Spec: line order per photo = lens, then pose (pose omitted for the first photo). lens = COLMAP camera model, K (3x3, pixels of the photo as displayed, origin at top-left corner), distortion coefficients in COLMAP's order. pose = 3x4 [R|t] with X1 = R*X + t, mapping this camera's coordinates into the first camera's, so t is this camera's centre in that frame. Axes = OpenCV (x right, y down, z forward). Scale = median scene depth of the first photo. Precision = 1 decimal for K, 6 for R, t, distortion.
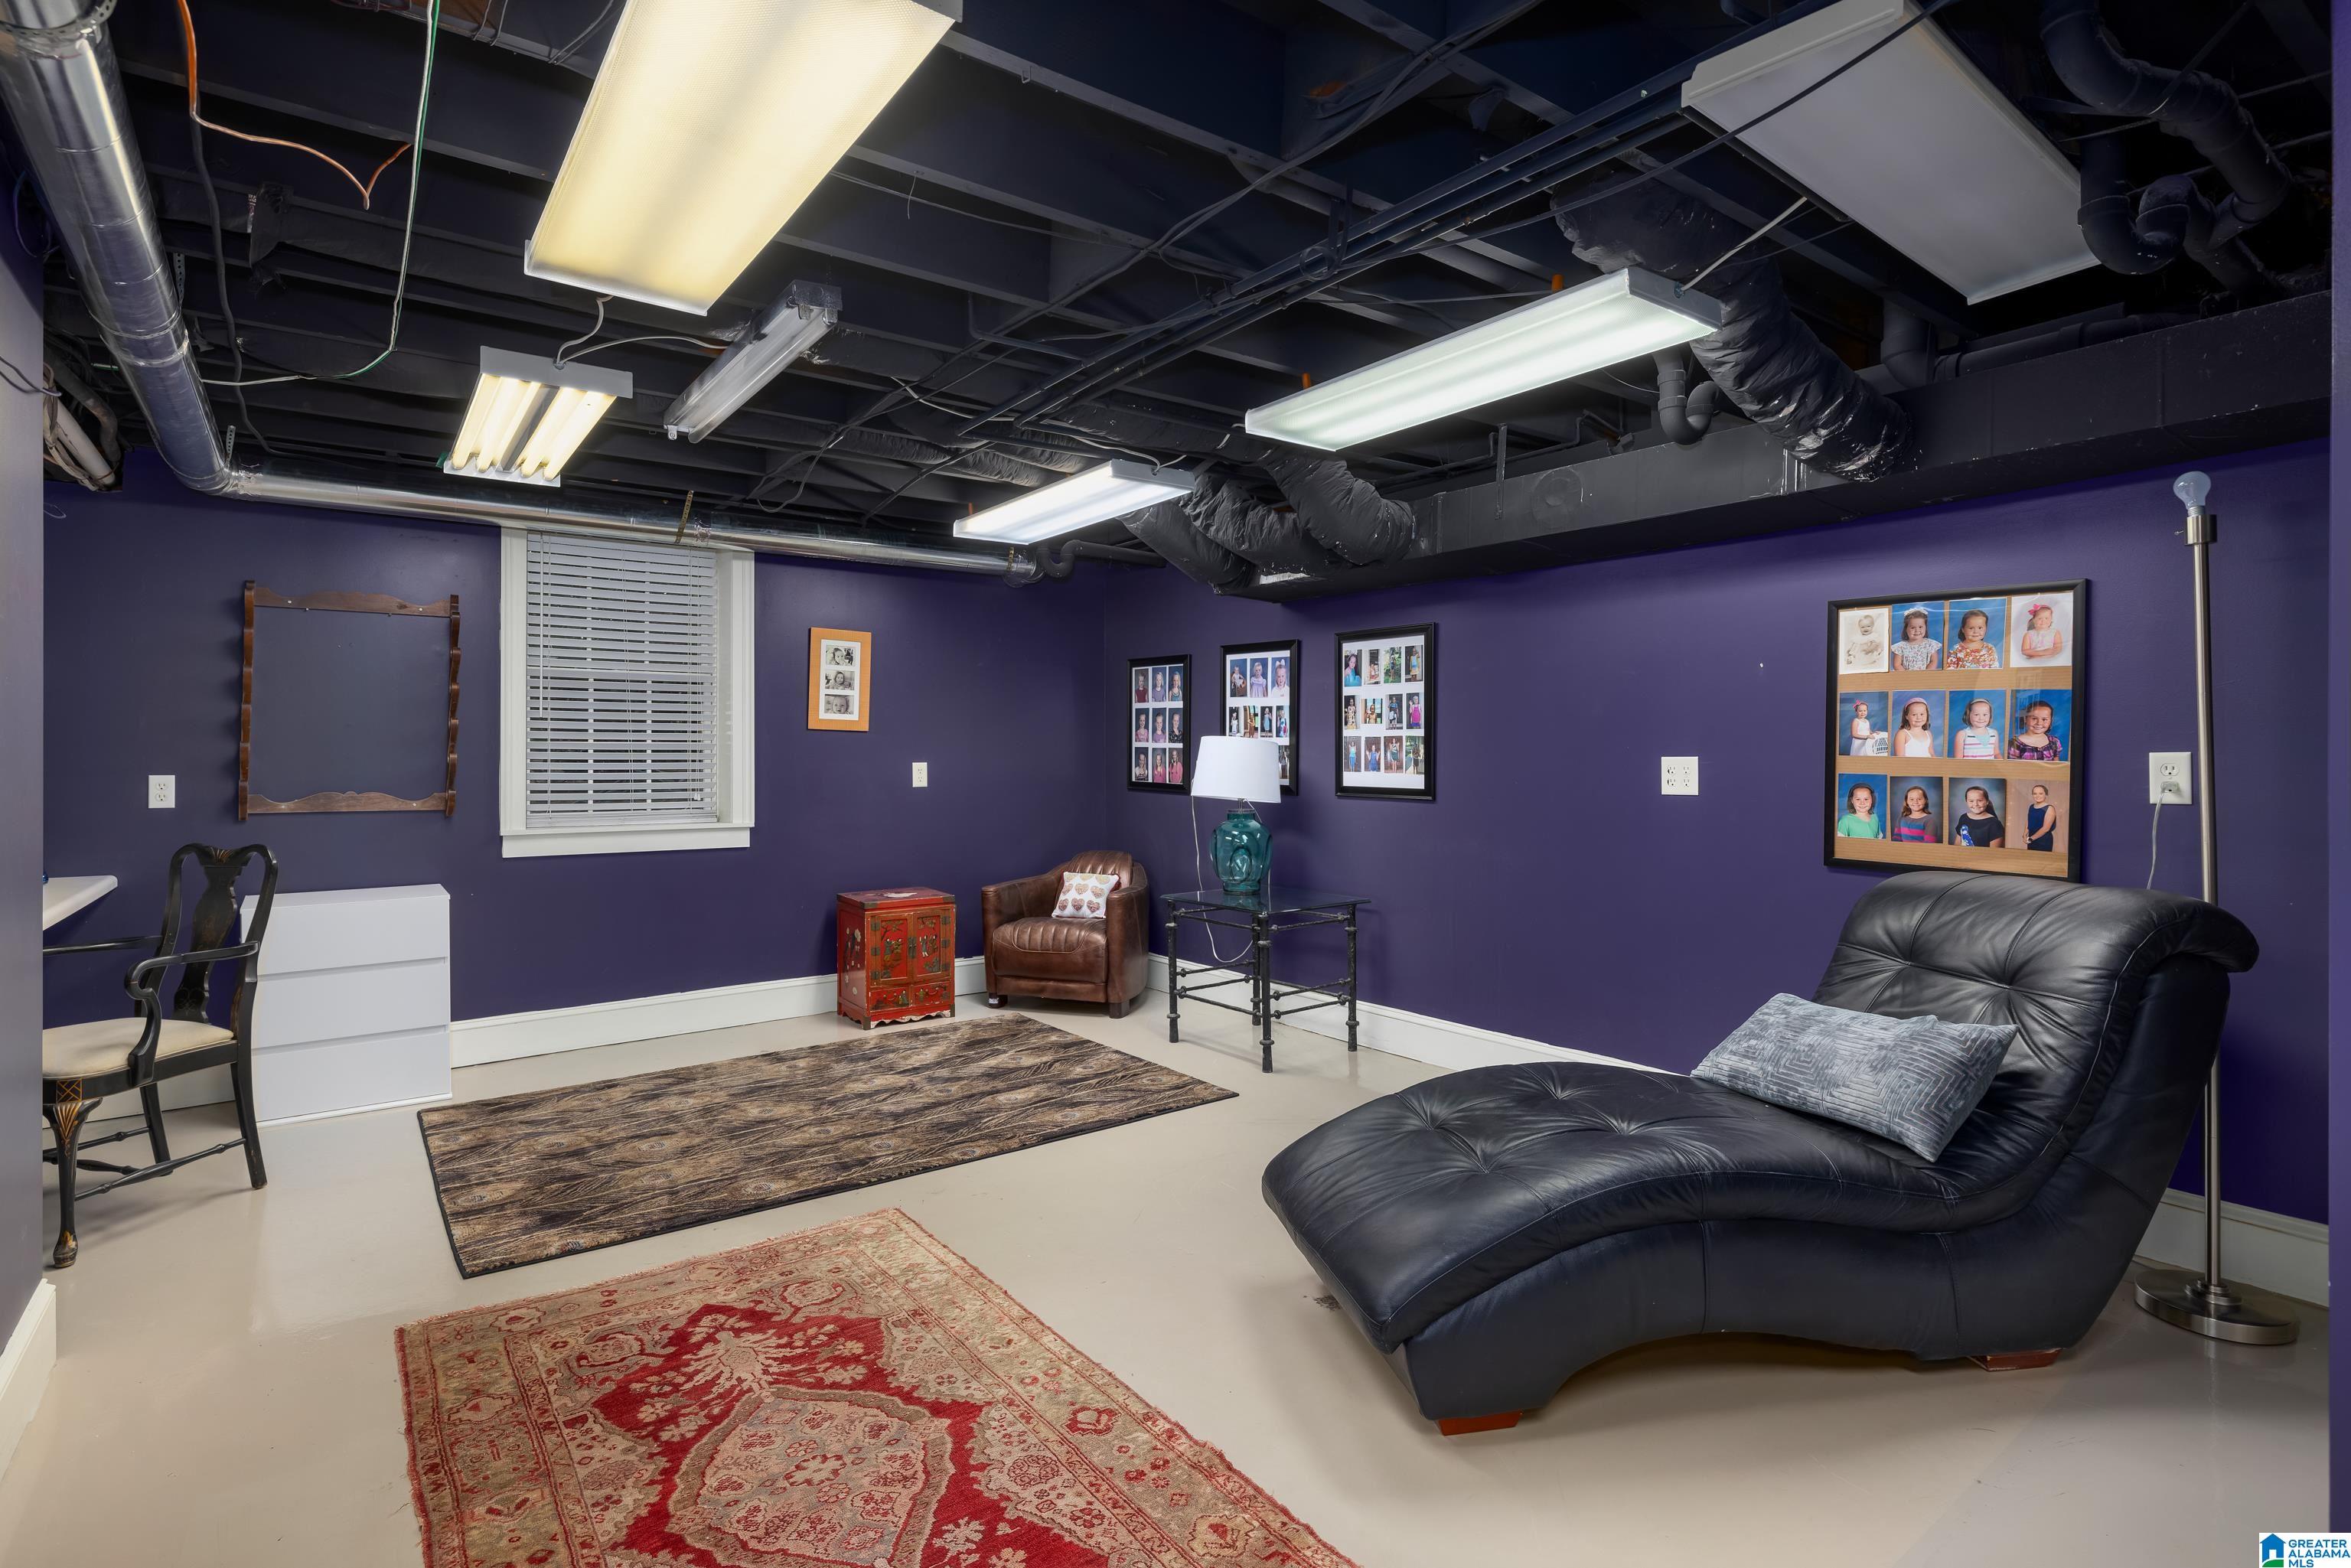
lens RADIAL K [[1167.6, 0, 1176.5], [0, 1167.6, 781.1], [0, 0, 1]] dist [-0.000189, -0.000185]
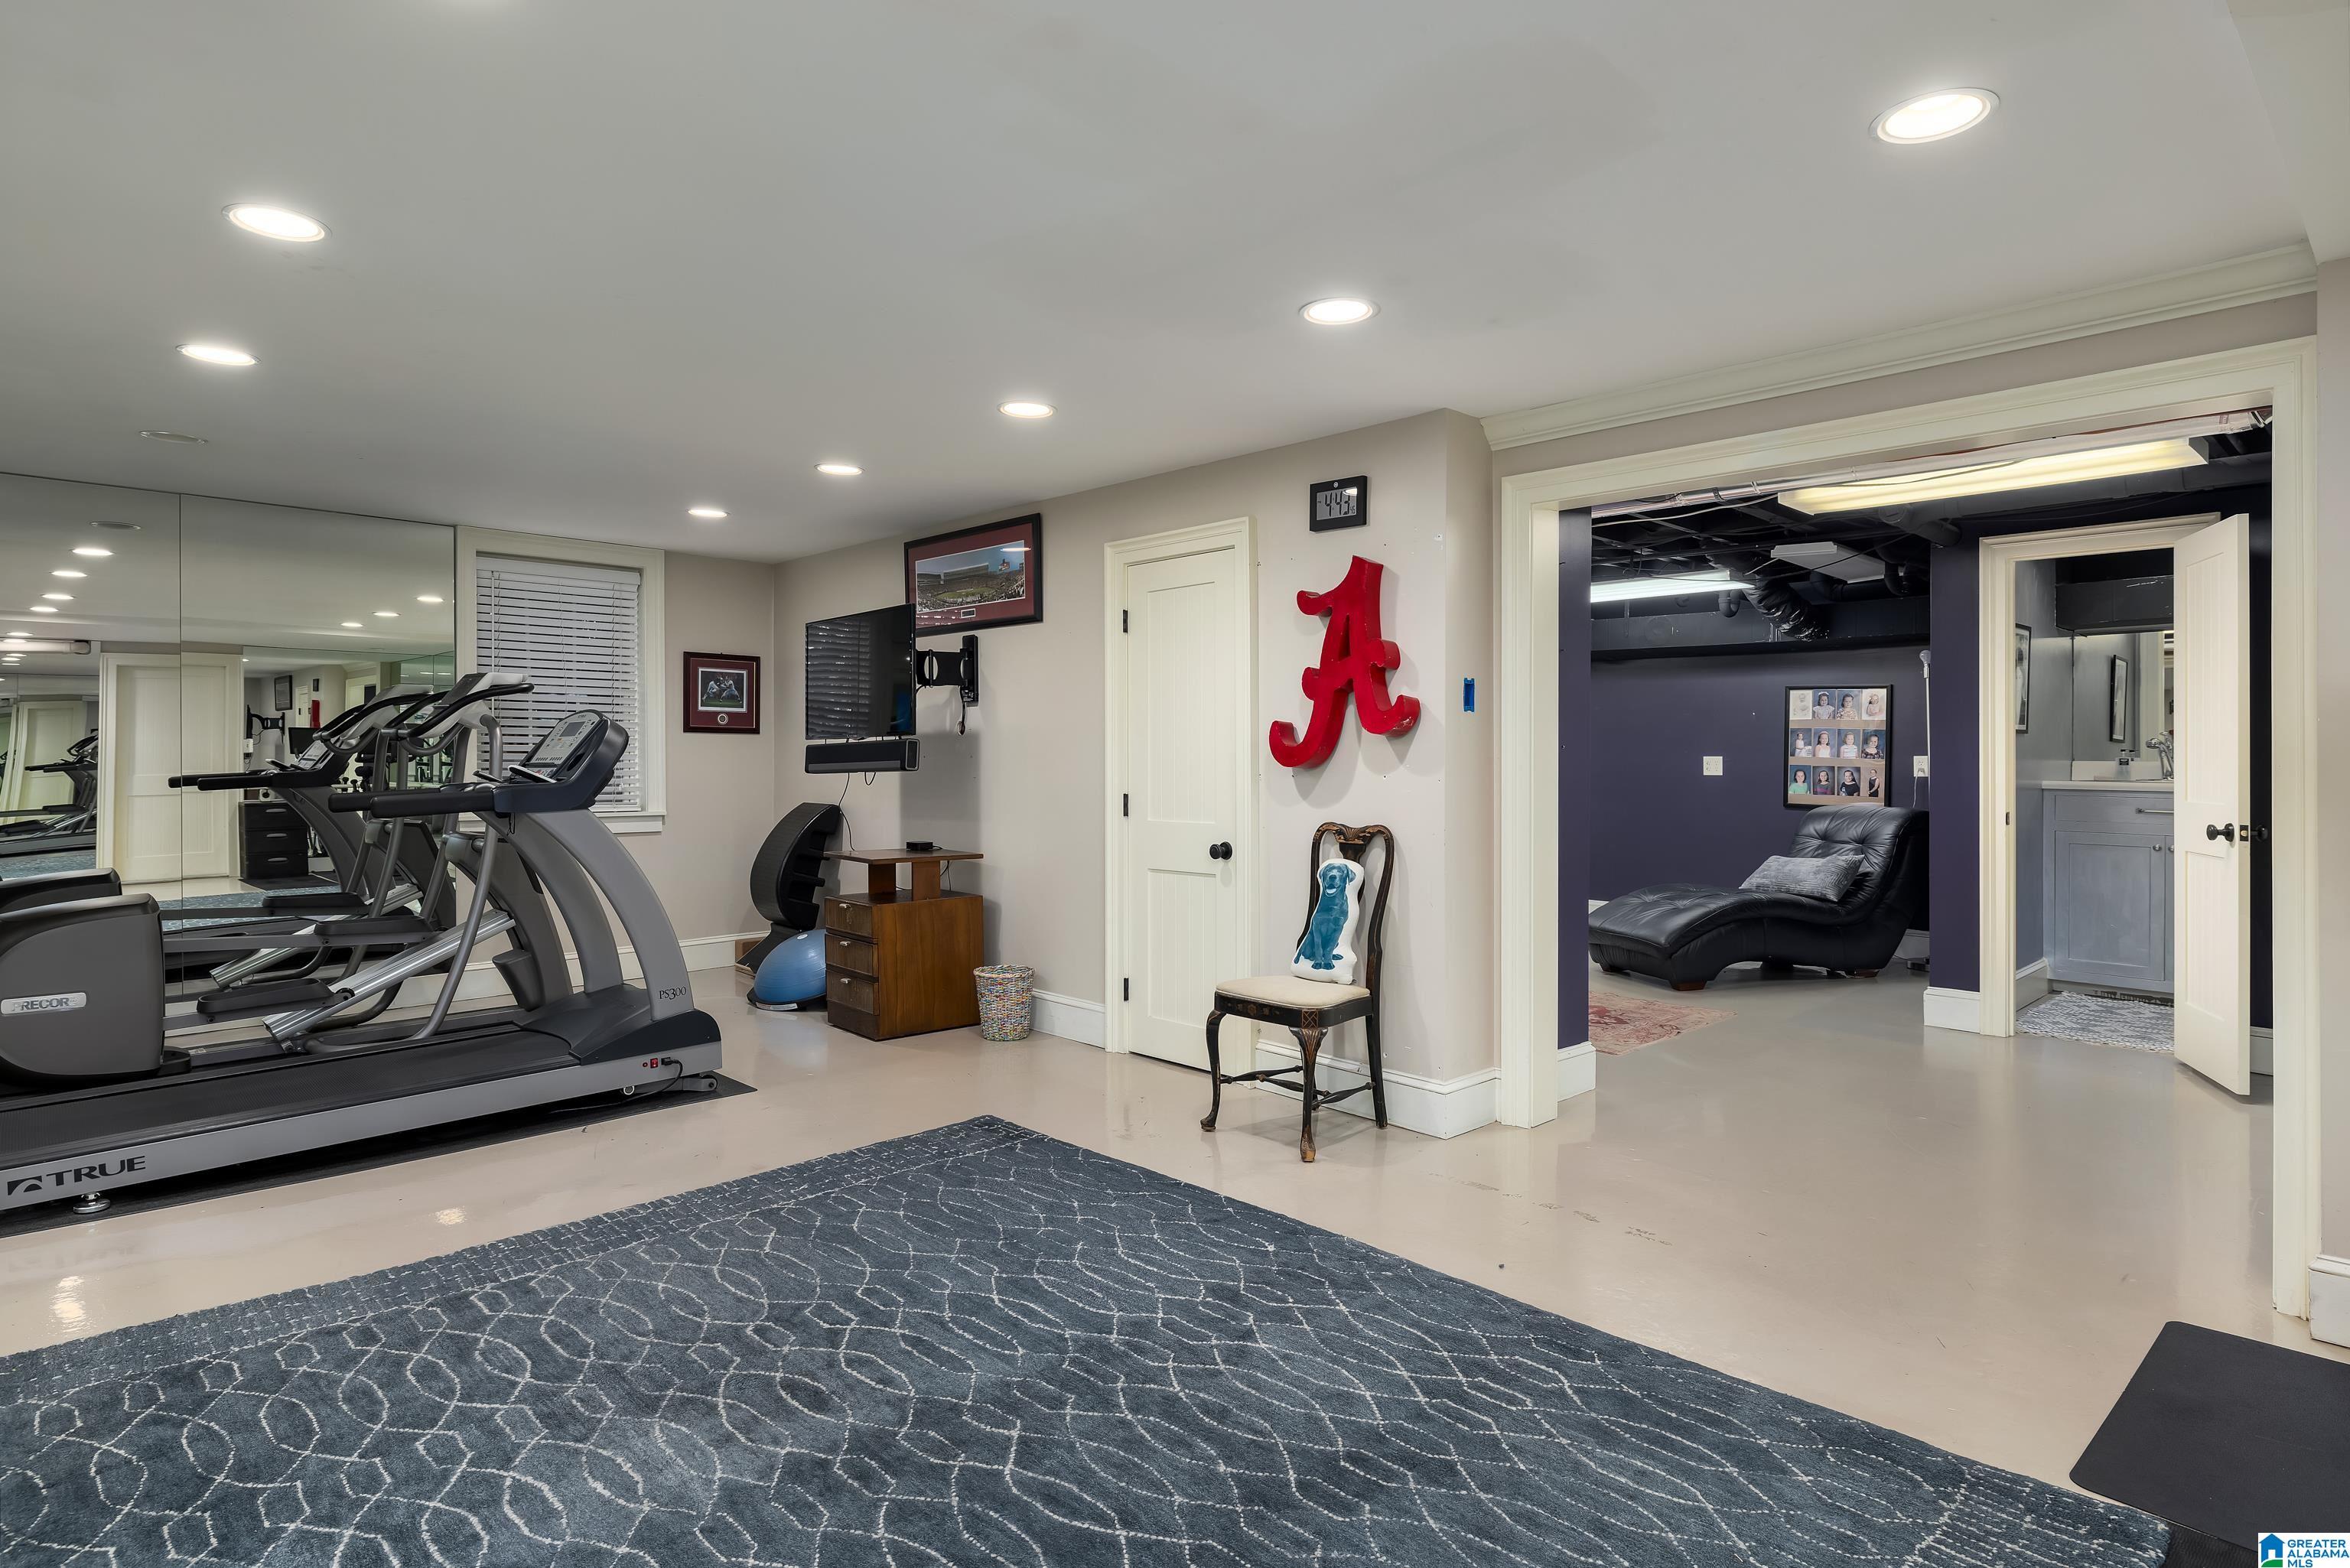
lens RADIAL K [[1287.4, 0, 1175.1], [0, 1287.4, 771.5], [0, 0, 1]] dist [0.000169, 0.000015]
pose [[0.991040, 0.007568, 0.133349, -1.010529], [-0.006297, 0.999931, -0.009950, 0.042161], [-0.133415, 0.009021, 0.991019, -1.397353]]
